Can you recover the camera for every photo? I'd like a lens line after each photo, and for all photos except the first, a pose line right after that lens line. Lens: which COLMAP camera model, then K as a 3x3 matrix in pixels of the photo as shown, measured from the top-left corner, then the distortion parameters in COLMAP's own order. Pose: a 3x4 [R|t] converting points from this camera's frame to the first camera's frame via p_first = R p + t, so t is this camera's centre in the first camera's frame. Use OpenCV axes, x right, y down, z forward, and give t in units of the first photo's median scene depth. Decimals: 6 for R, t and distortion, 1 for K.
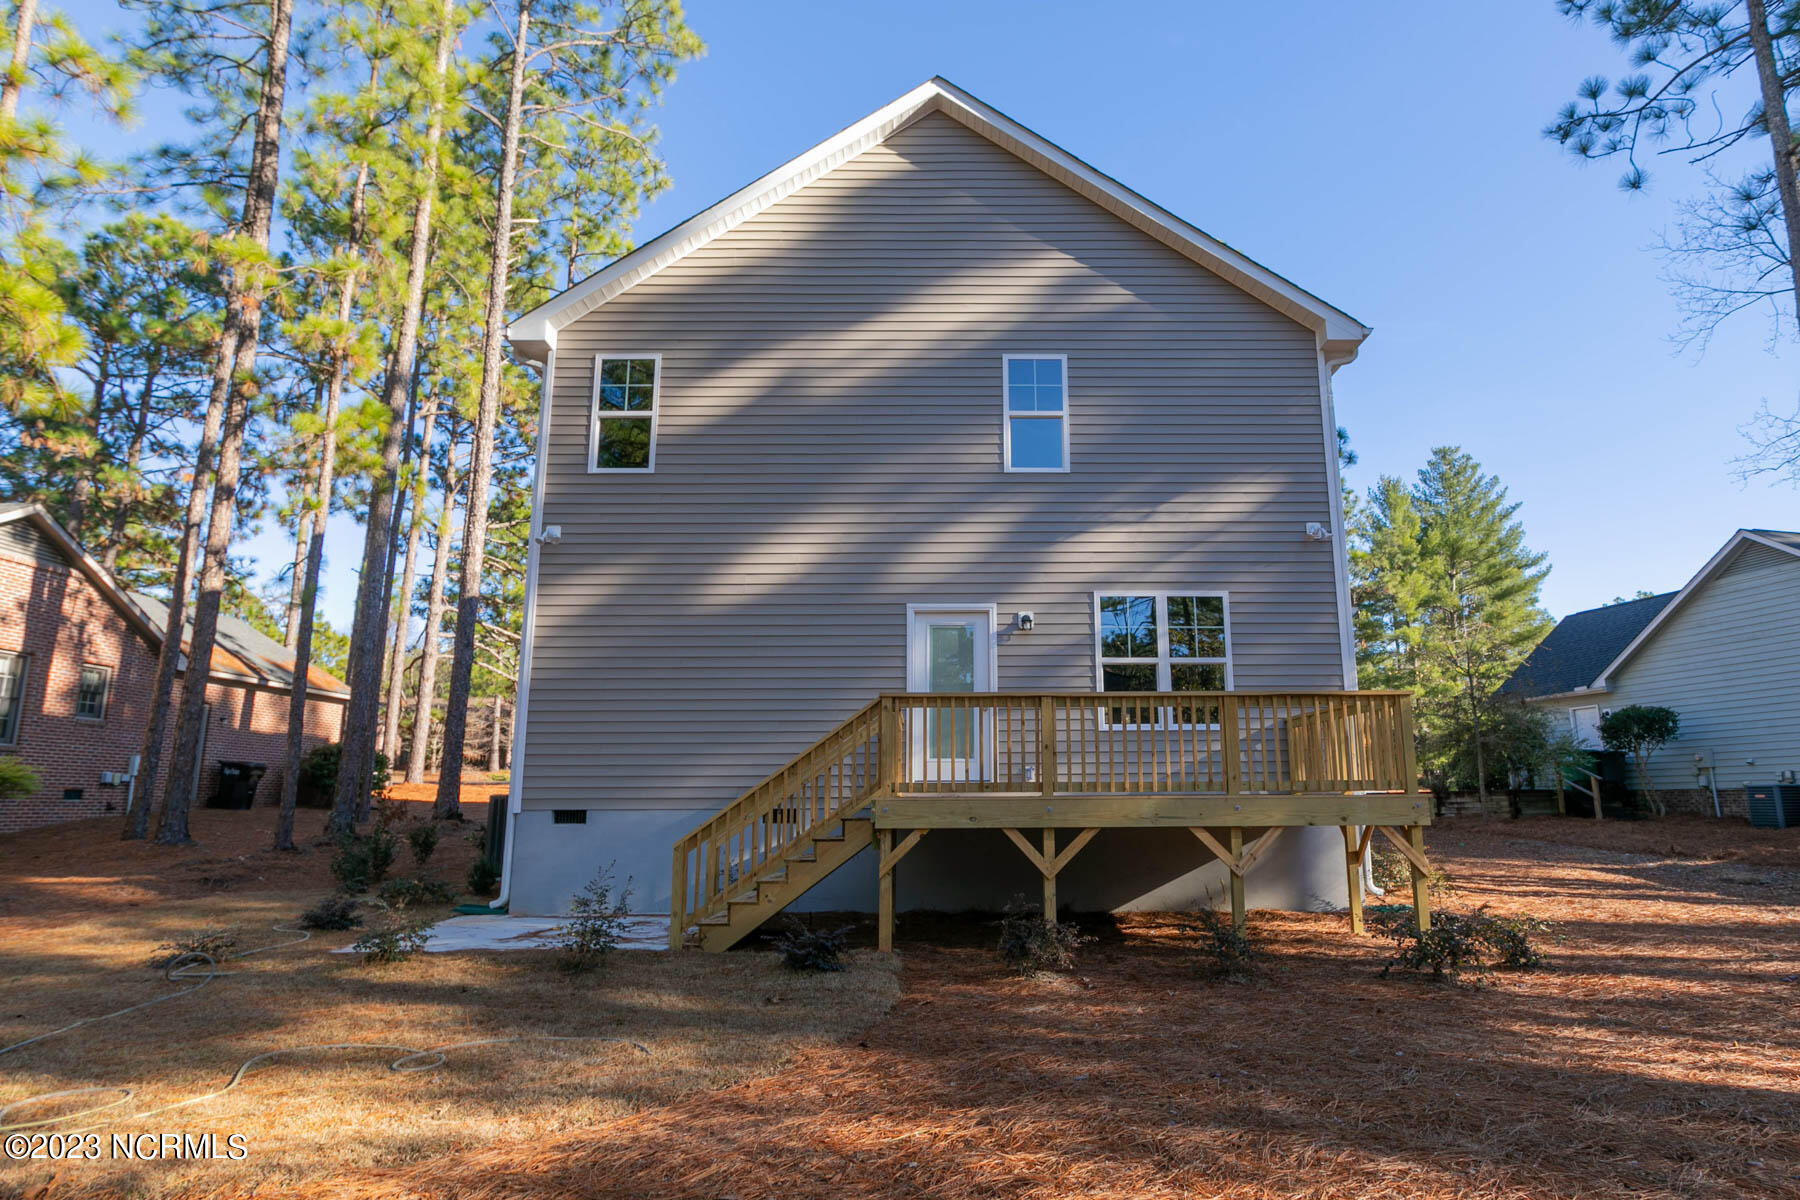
lens RADIAL K [[854.4, 0, 903.1], [0, 854.4, 600.1], [0, 0, 1]] dist [-0.003695, -0.000983]
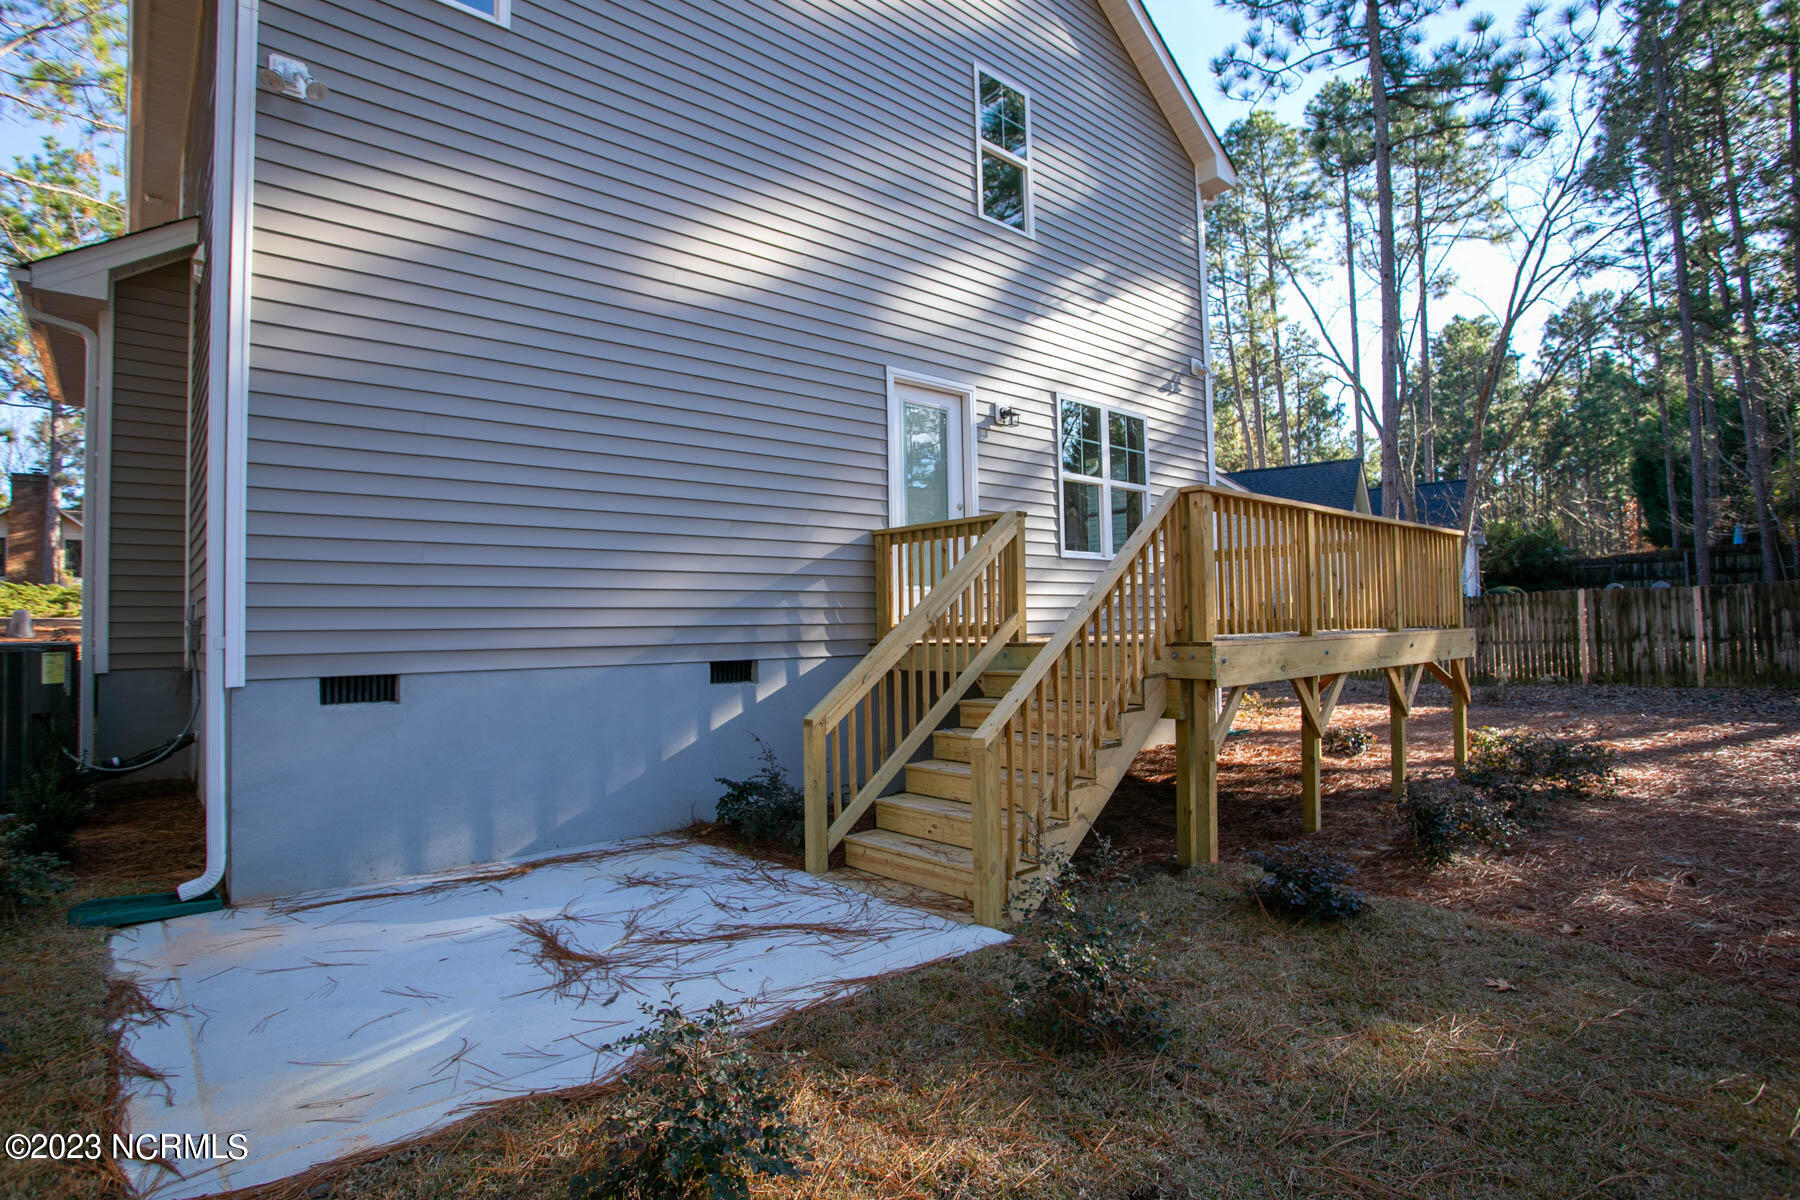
lens RADIAL K [[888.3, 0, 900.0], [0, 888.3, 600.0], [0, 0, 1]] dist [-0.050536, -0.000159]
pose [[0.756507, 0.007952, 0.653938, -0.459287], [-0.110716, 0.987050, 0.116078, 0.108718], [-0.644546, -0.160215, 0.747590, 0.426857]]
